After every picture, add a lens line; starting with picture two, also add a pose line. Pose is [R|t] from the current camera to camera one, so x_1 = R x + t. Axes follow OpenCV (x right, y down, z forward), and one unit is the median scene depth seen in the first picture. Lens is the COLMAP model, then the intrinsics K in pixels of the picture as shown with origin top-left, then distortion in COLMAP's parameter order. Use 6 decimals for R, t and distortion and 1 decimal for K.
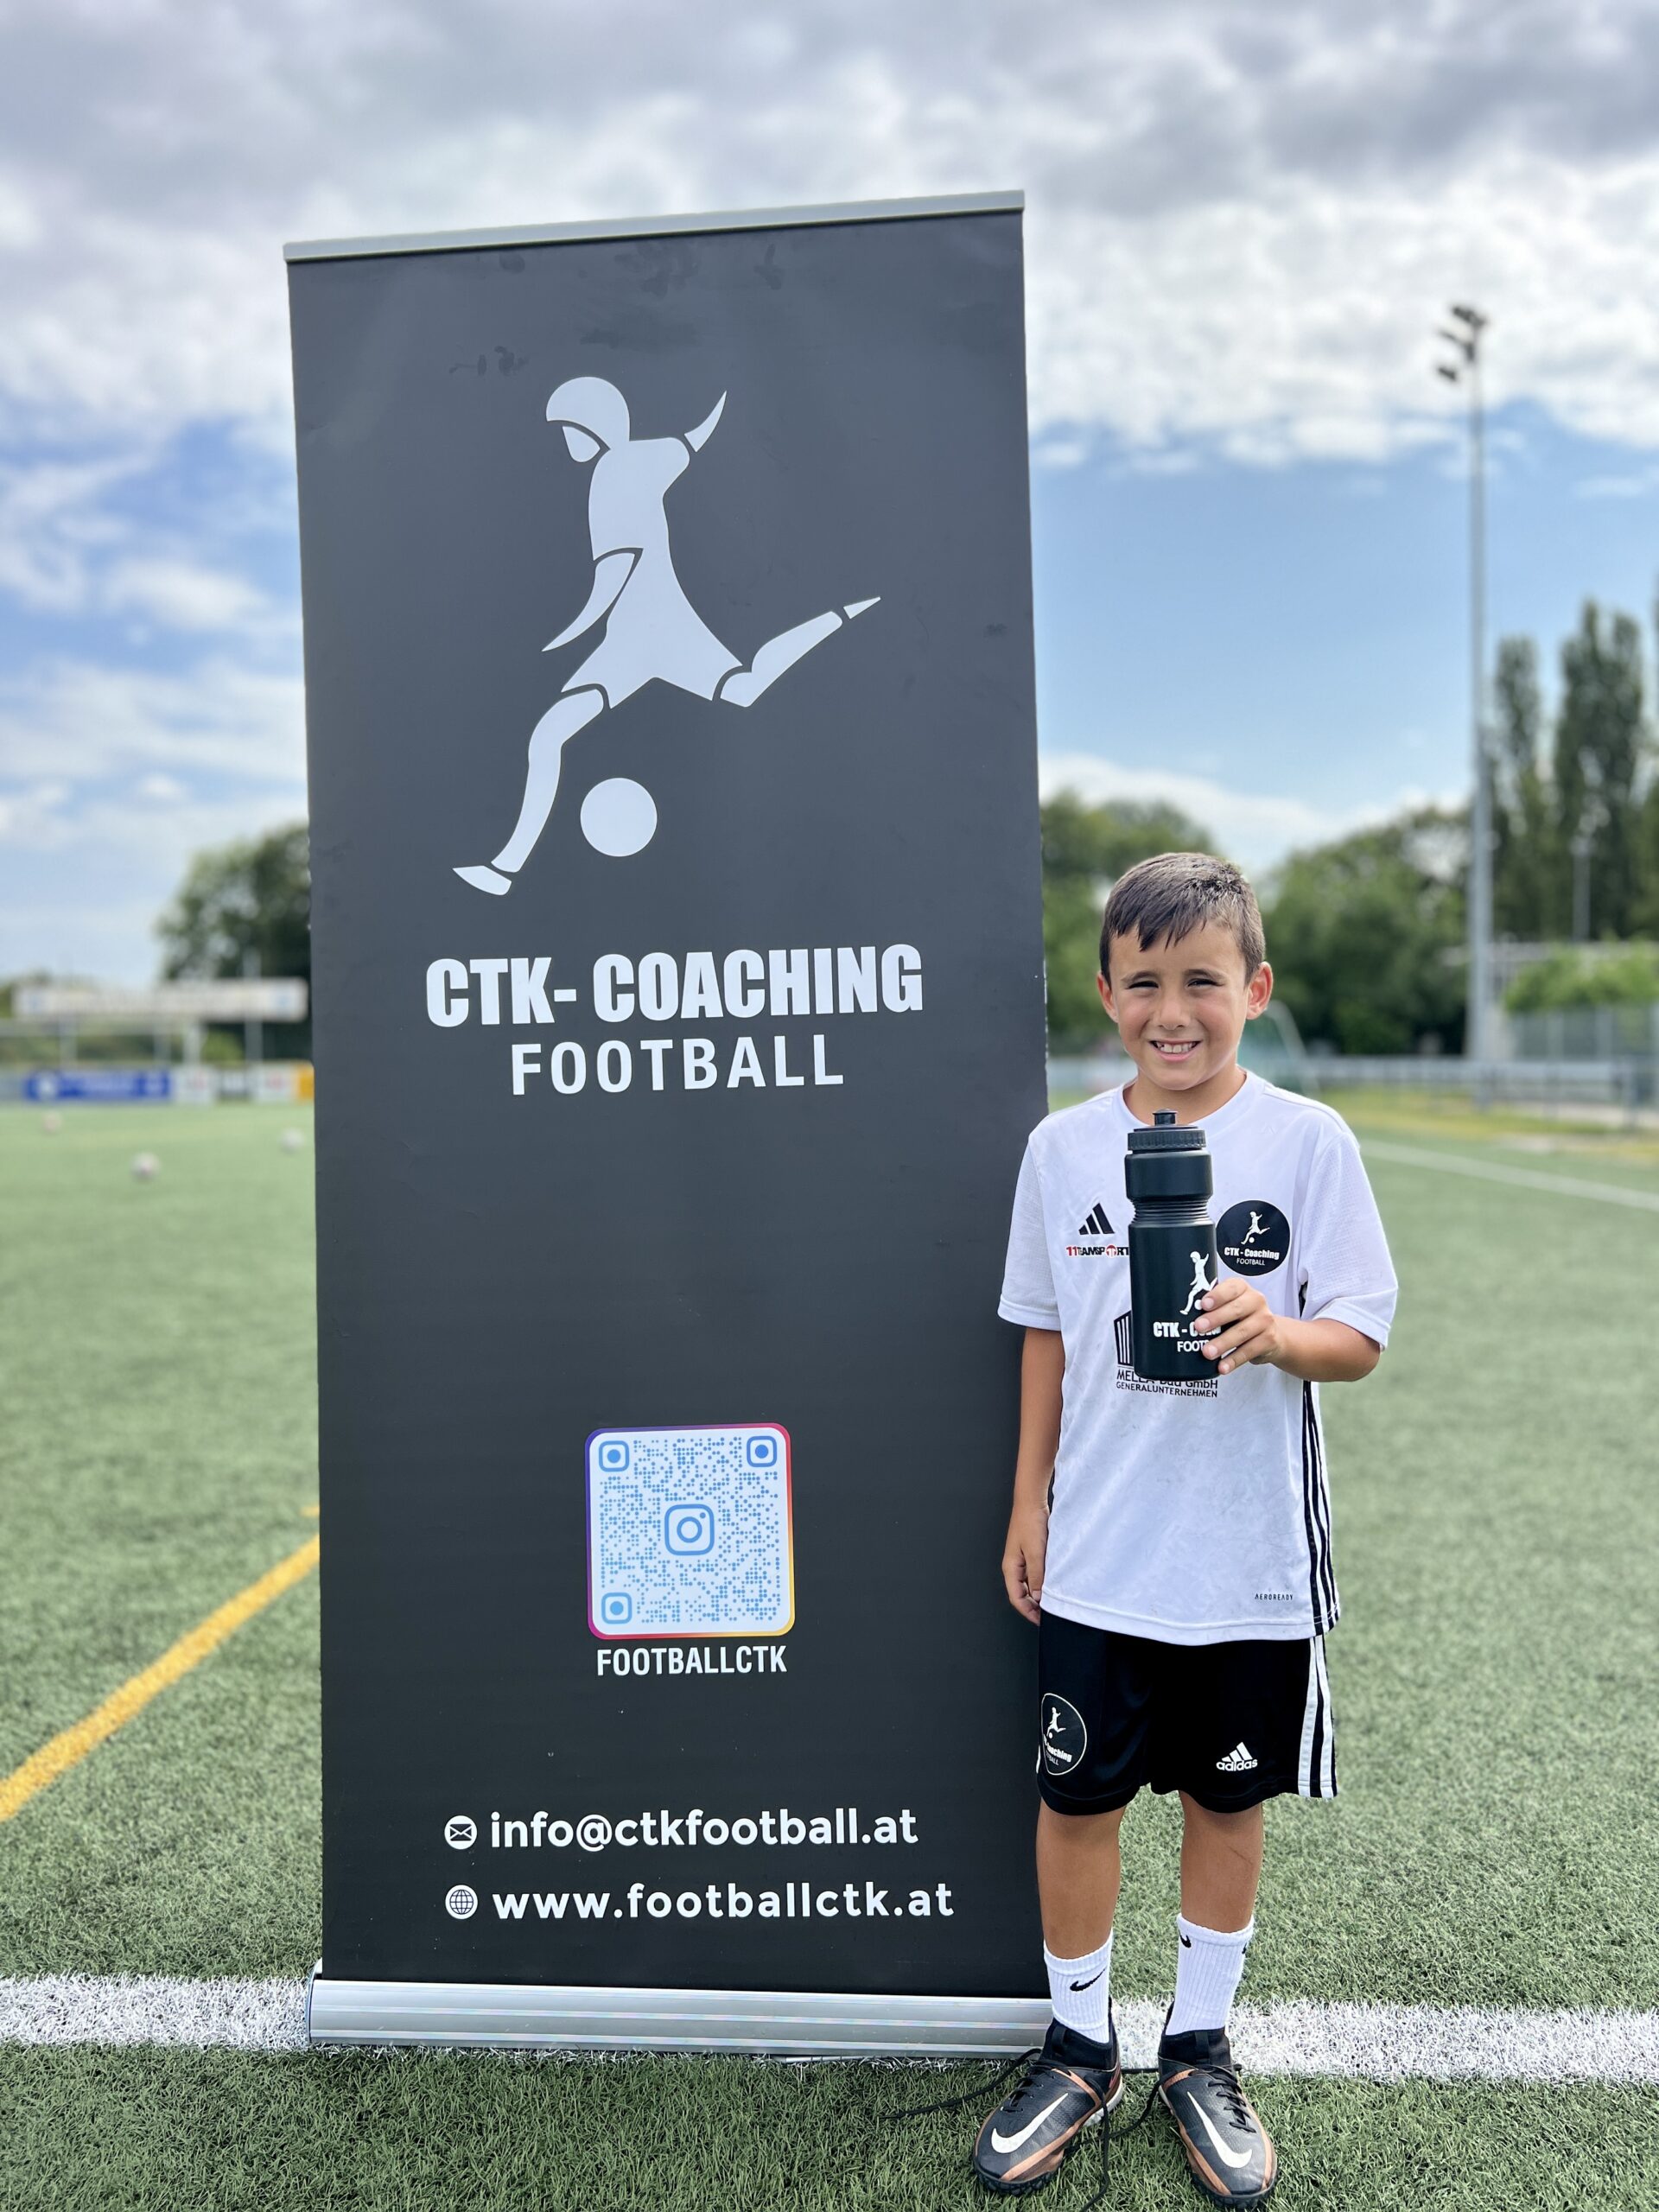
lens RADIAL K [[1710.9, 0, 828.1], [0, 1710.9, 1094.8], [0, 0, 1]] dist [0.007587, -0.005541]
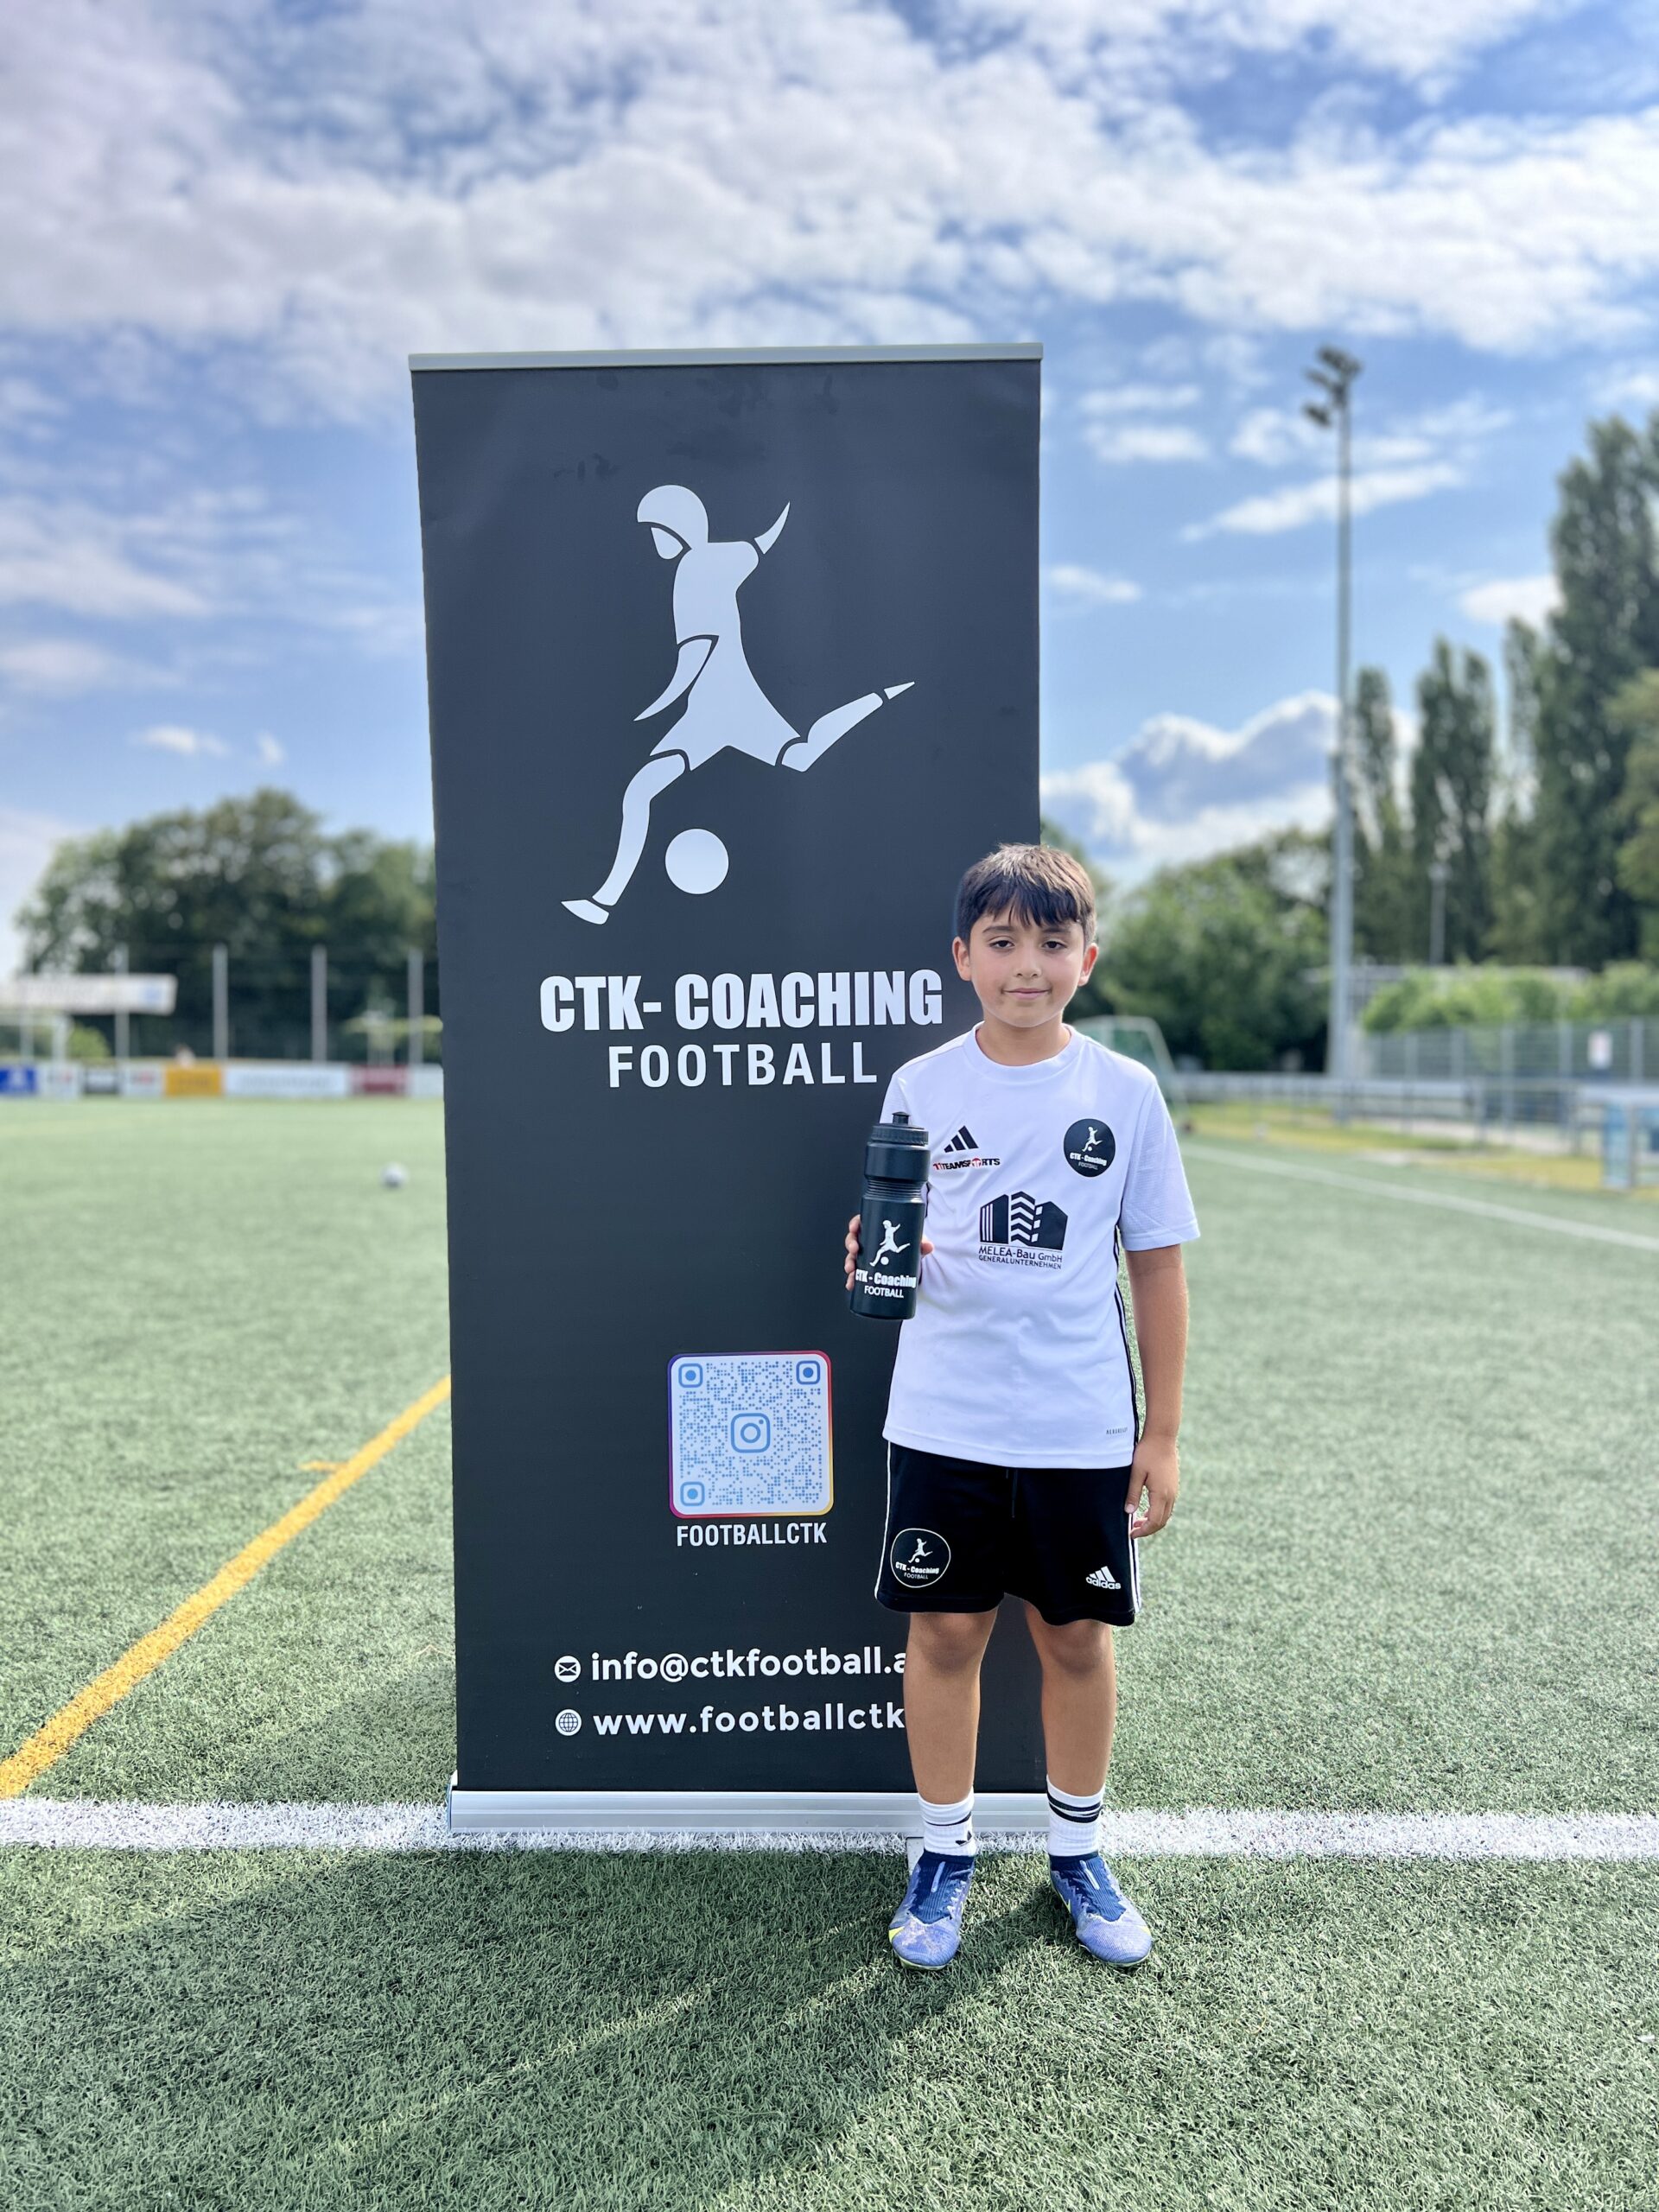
lens RADIAL K [[1710.9, 0, 828.1], [0, 1710.9, 1094.8], [0, 0, 1]] dist [0.007587, -0.005541]
pose [[0.997157, 0.016312, 0.073562, -0.070997], [-0.016028, 0.999862, -0.004448, 0.005553], [-0.073625, 0.003256, 0.997281, -0.163237]]
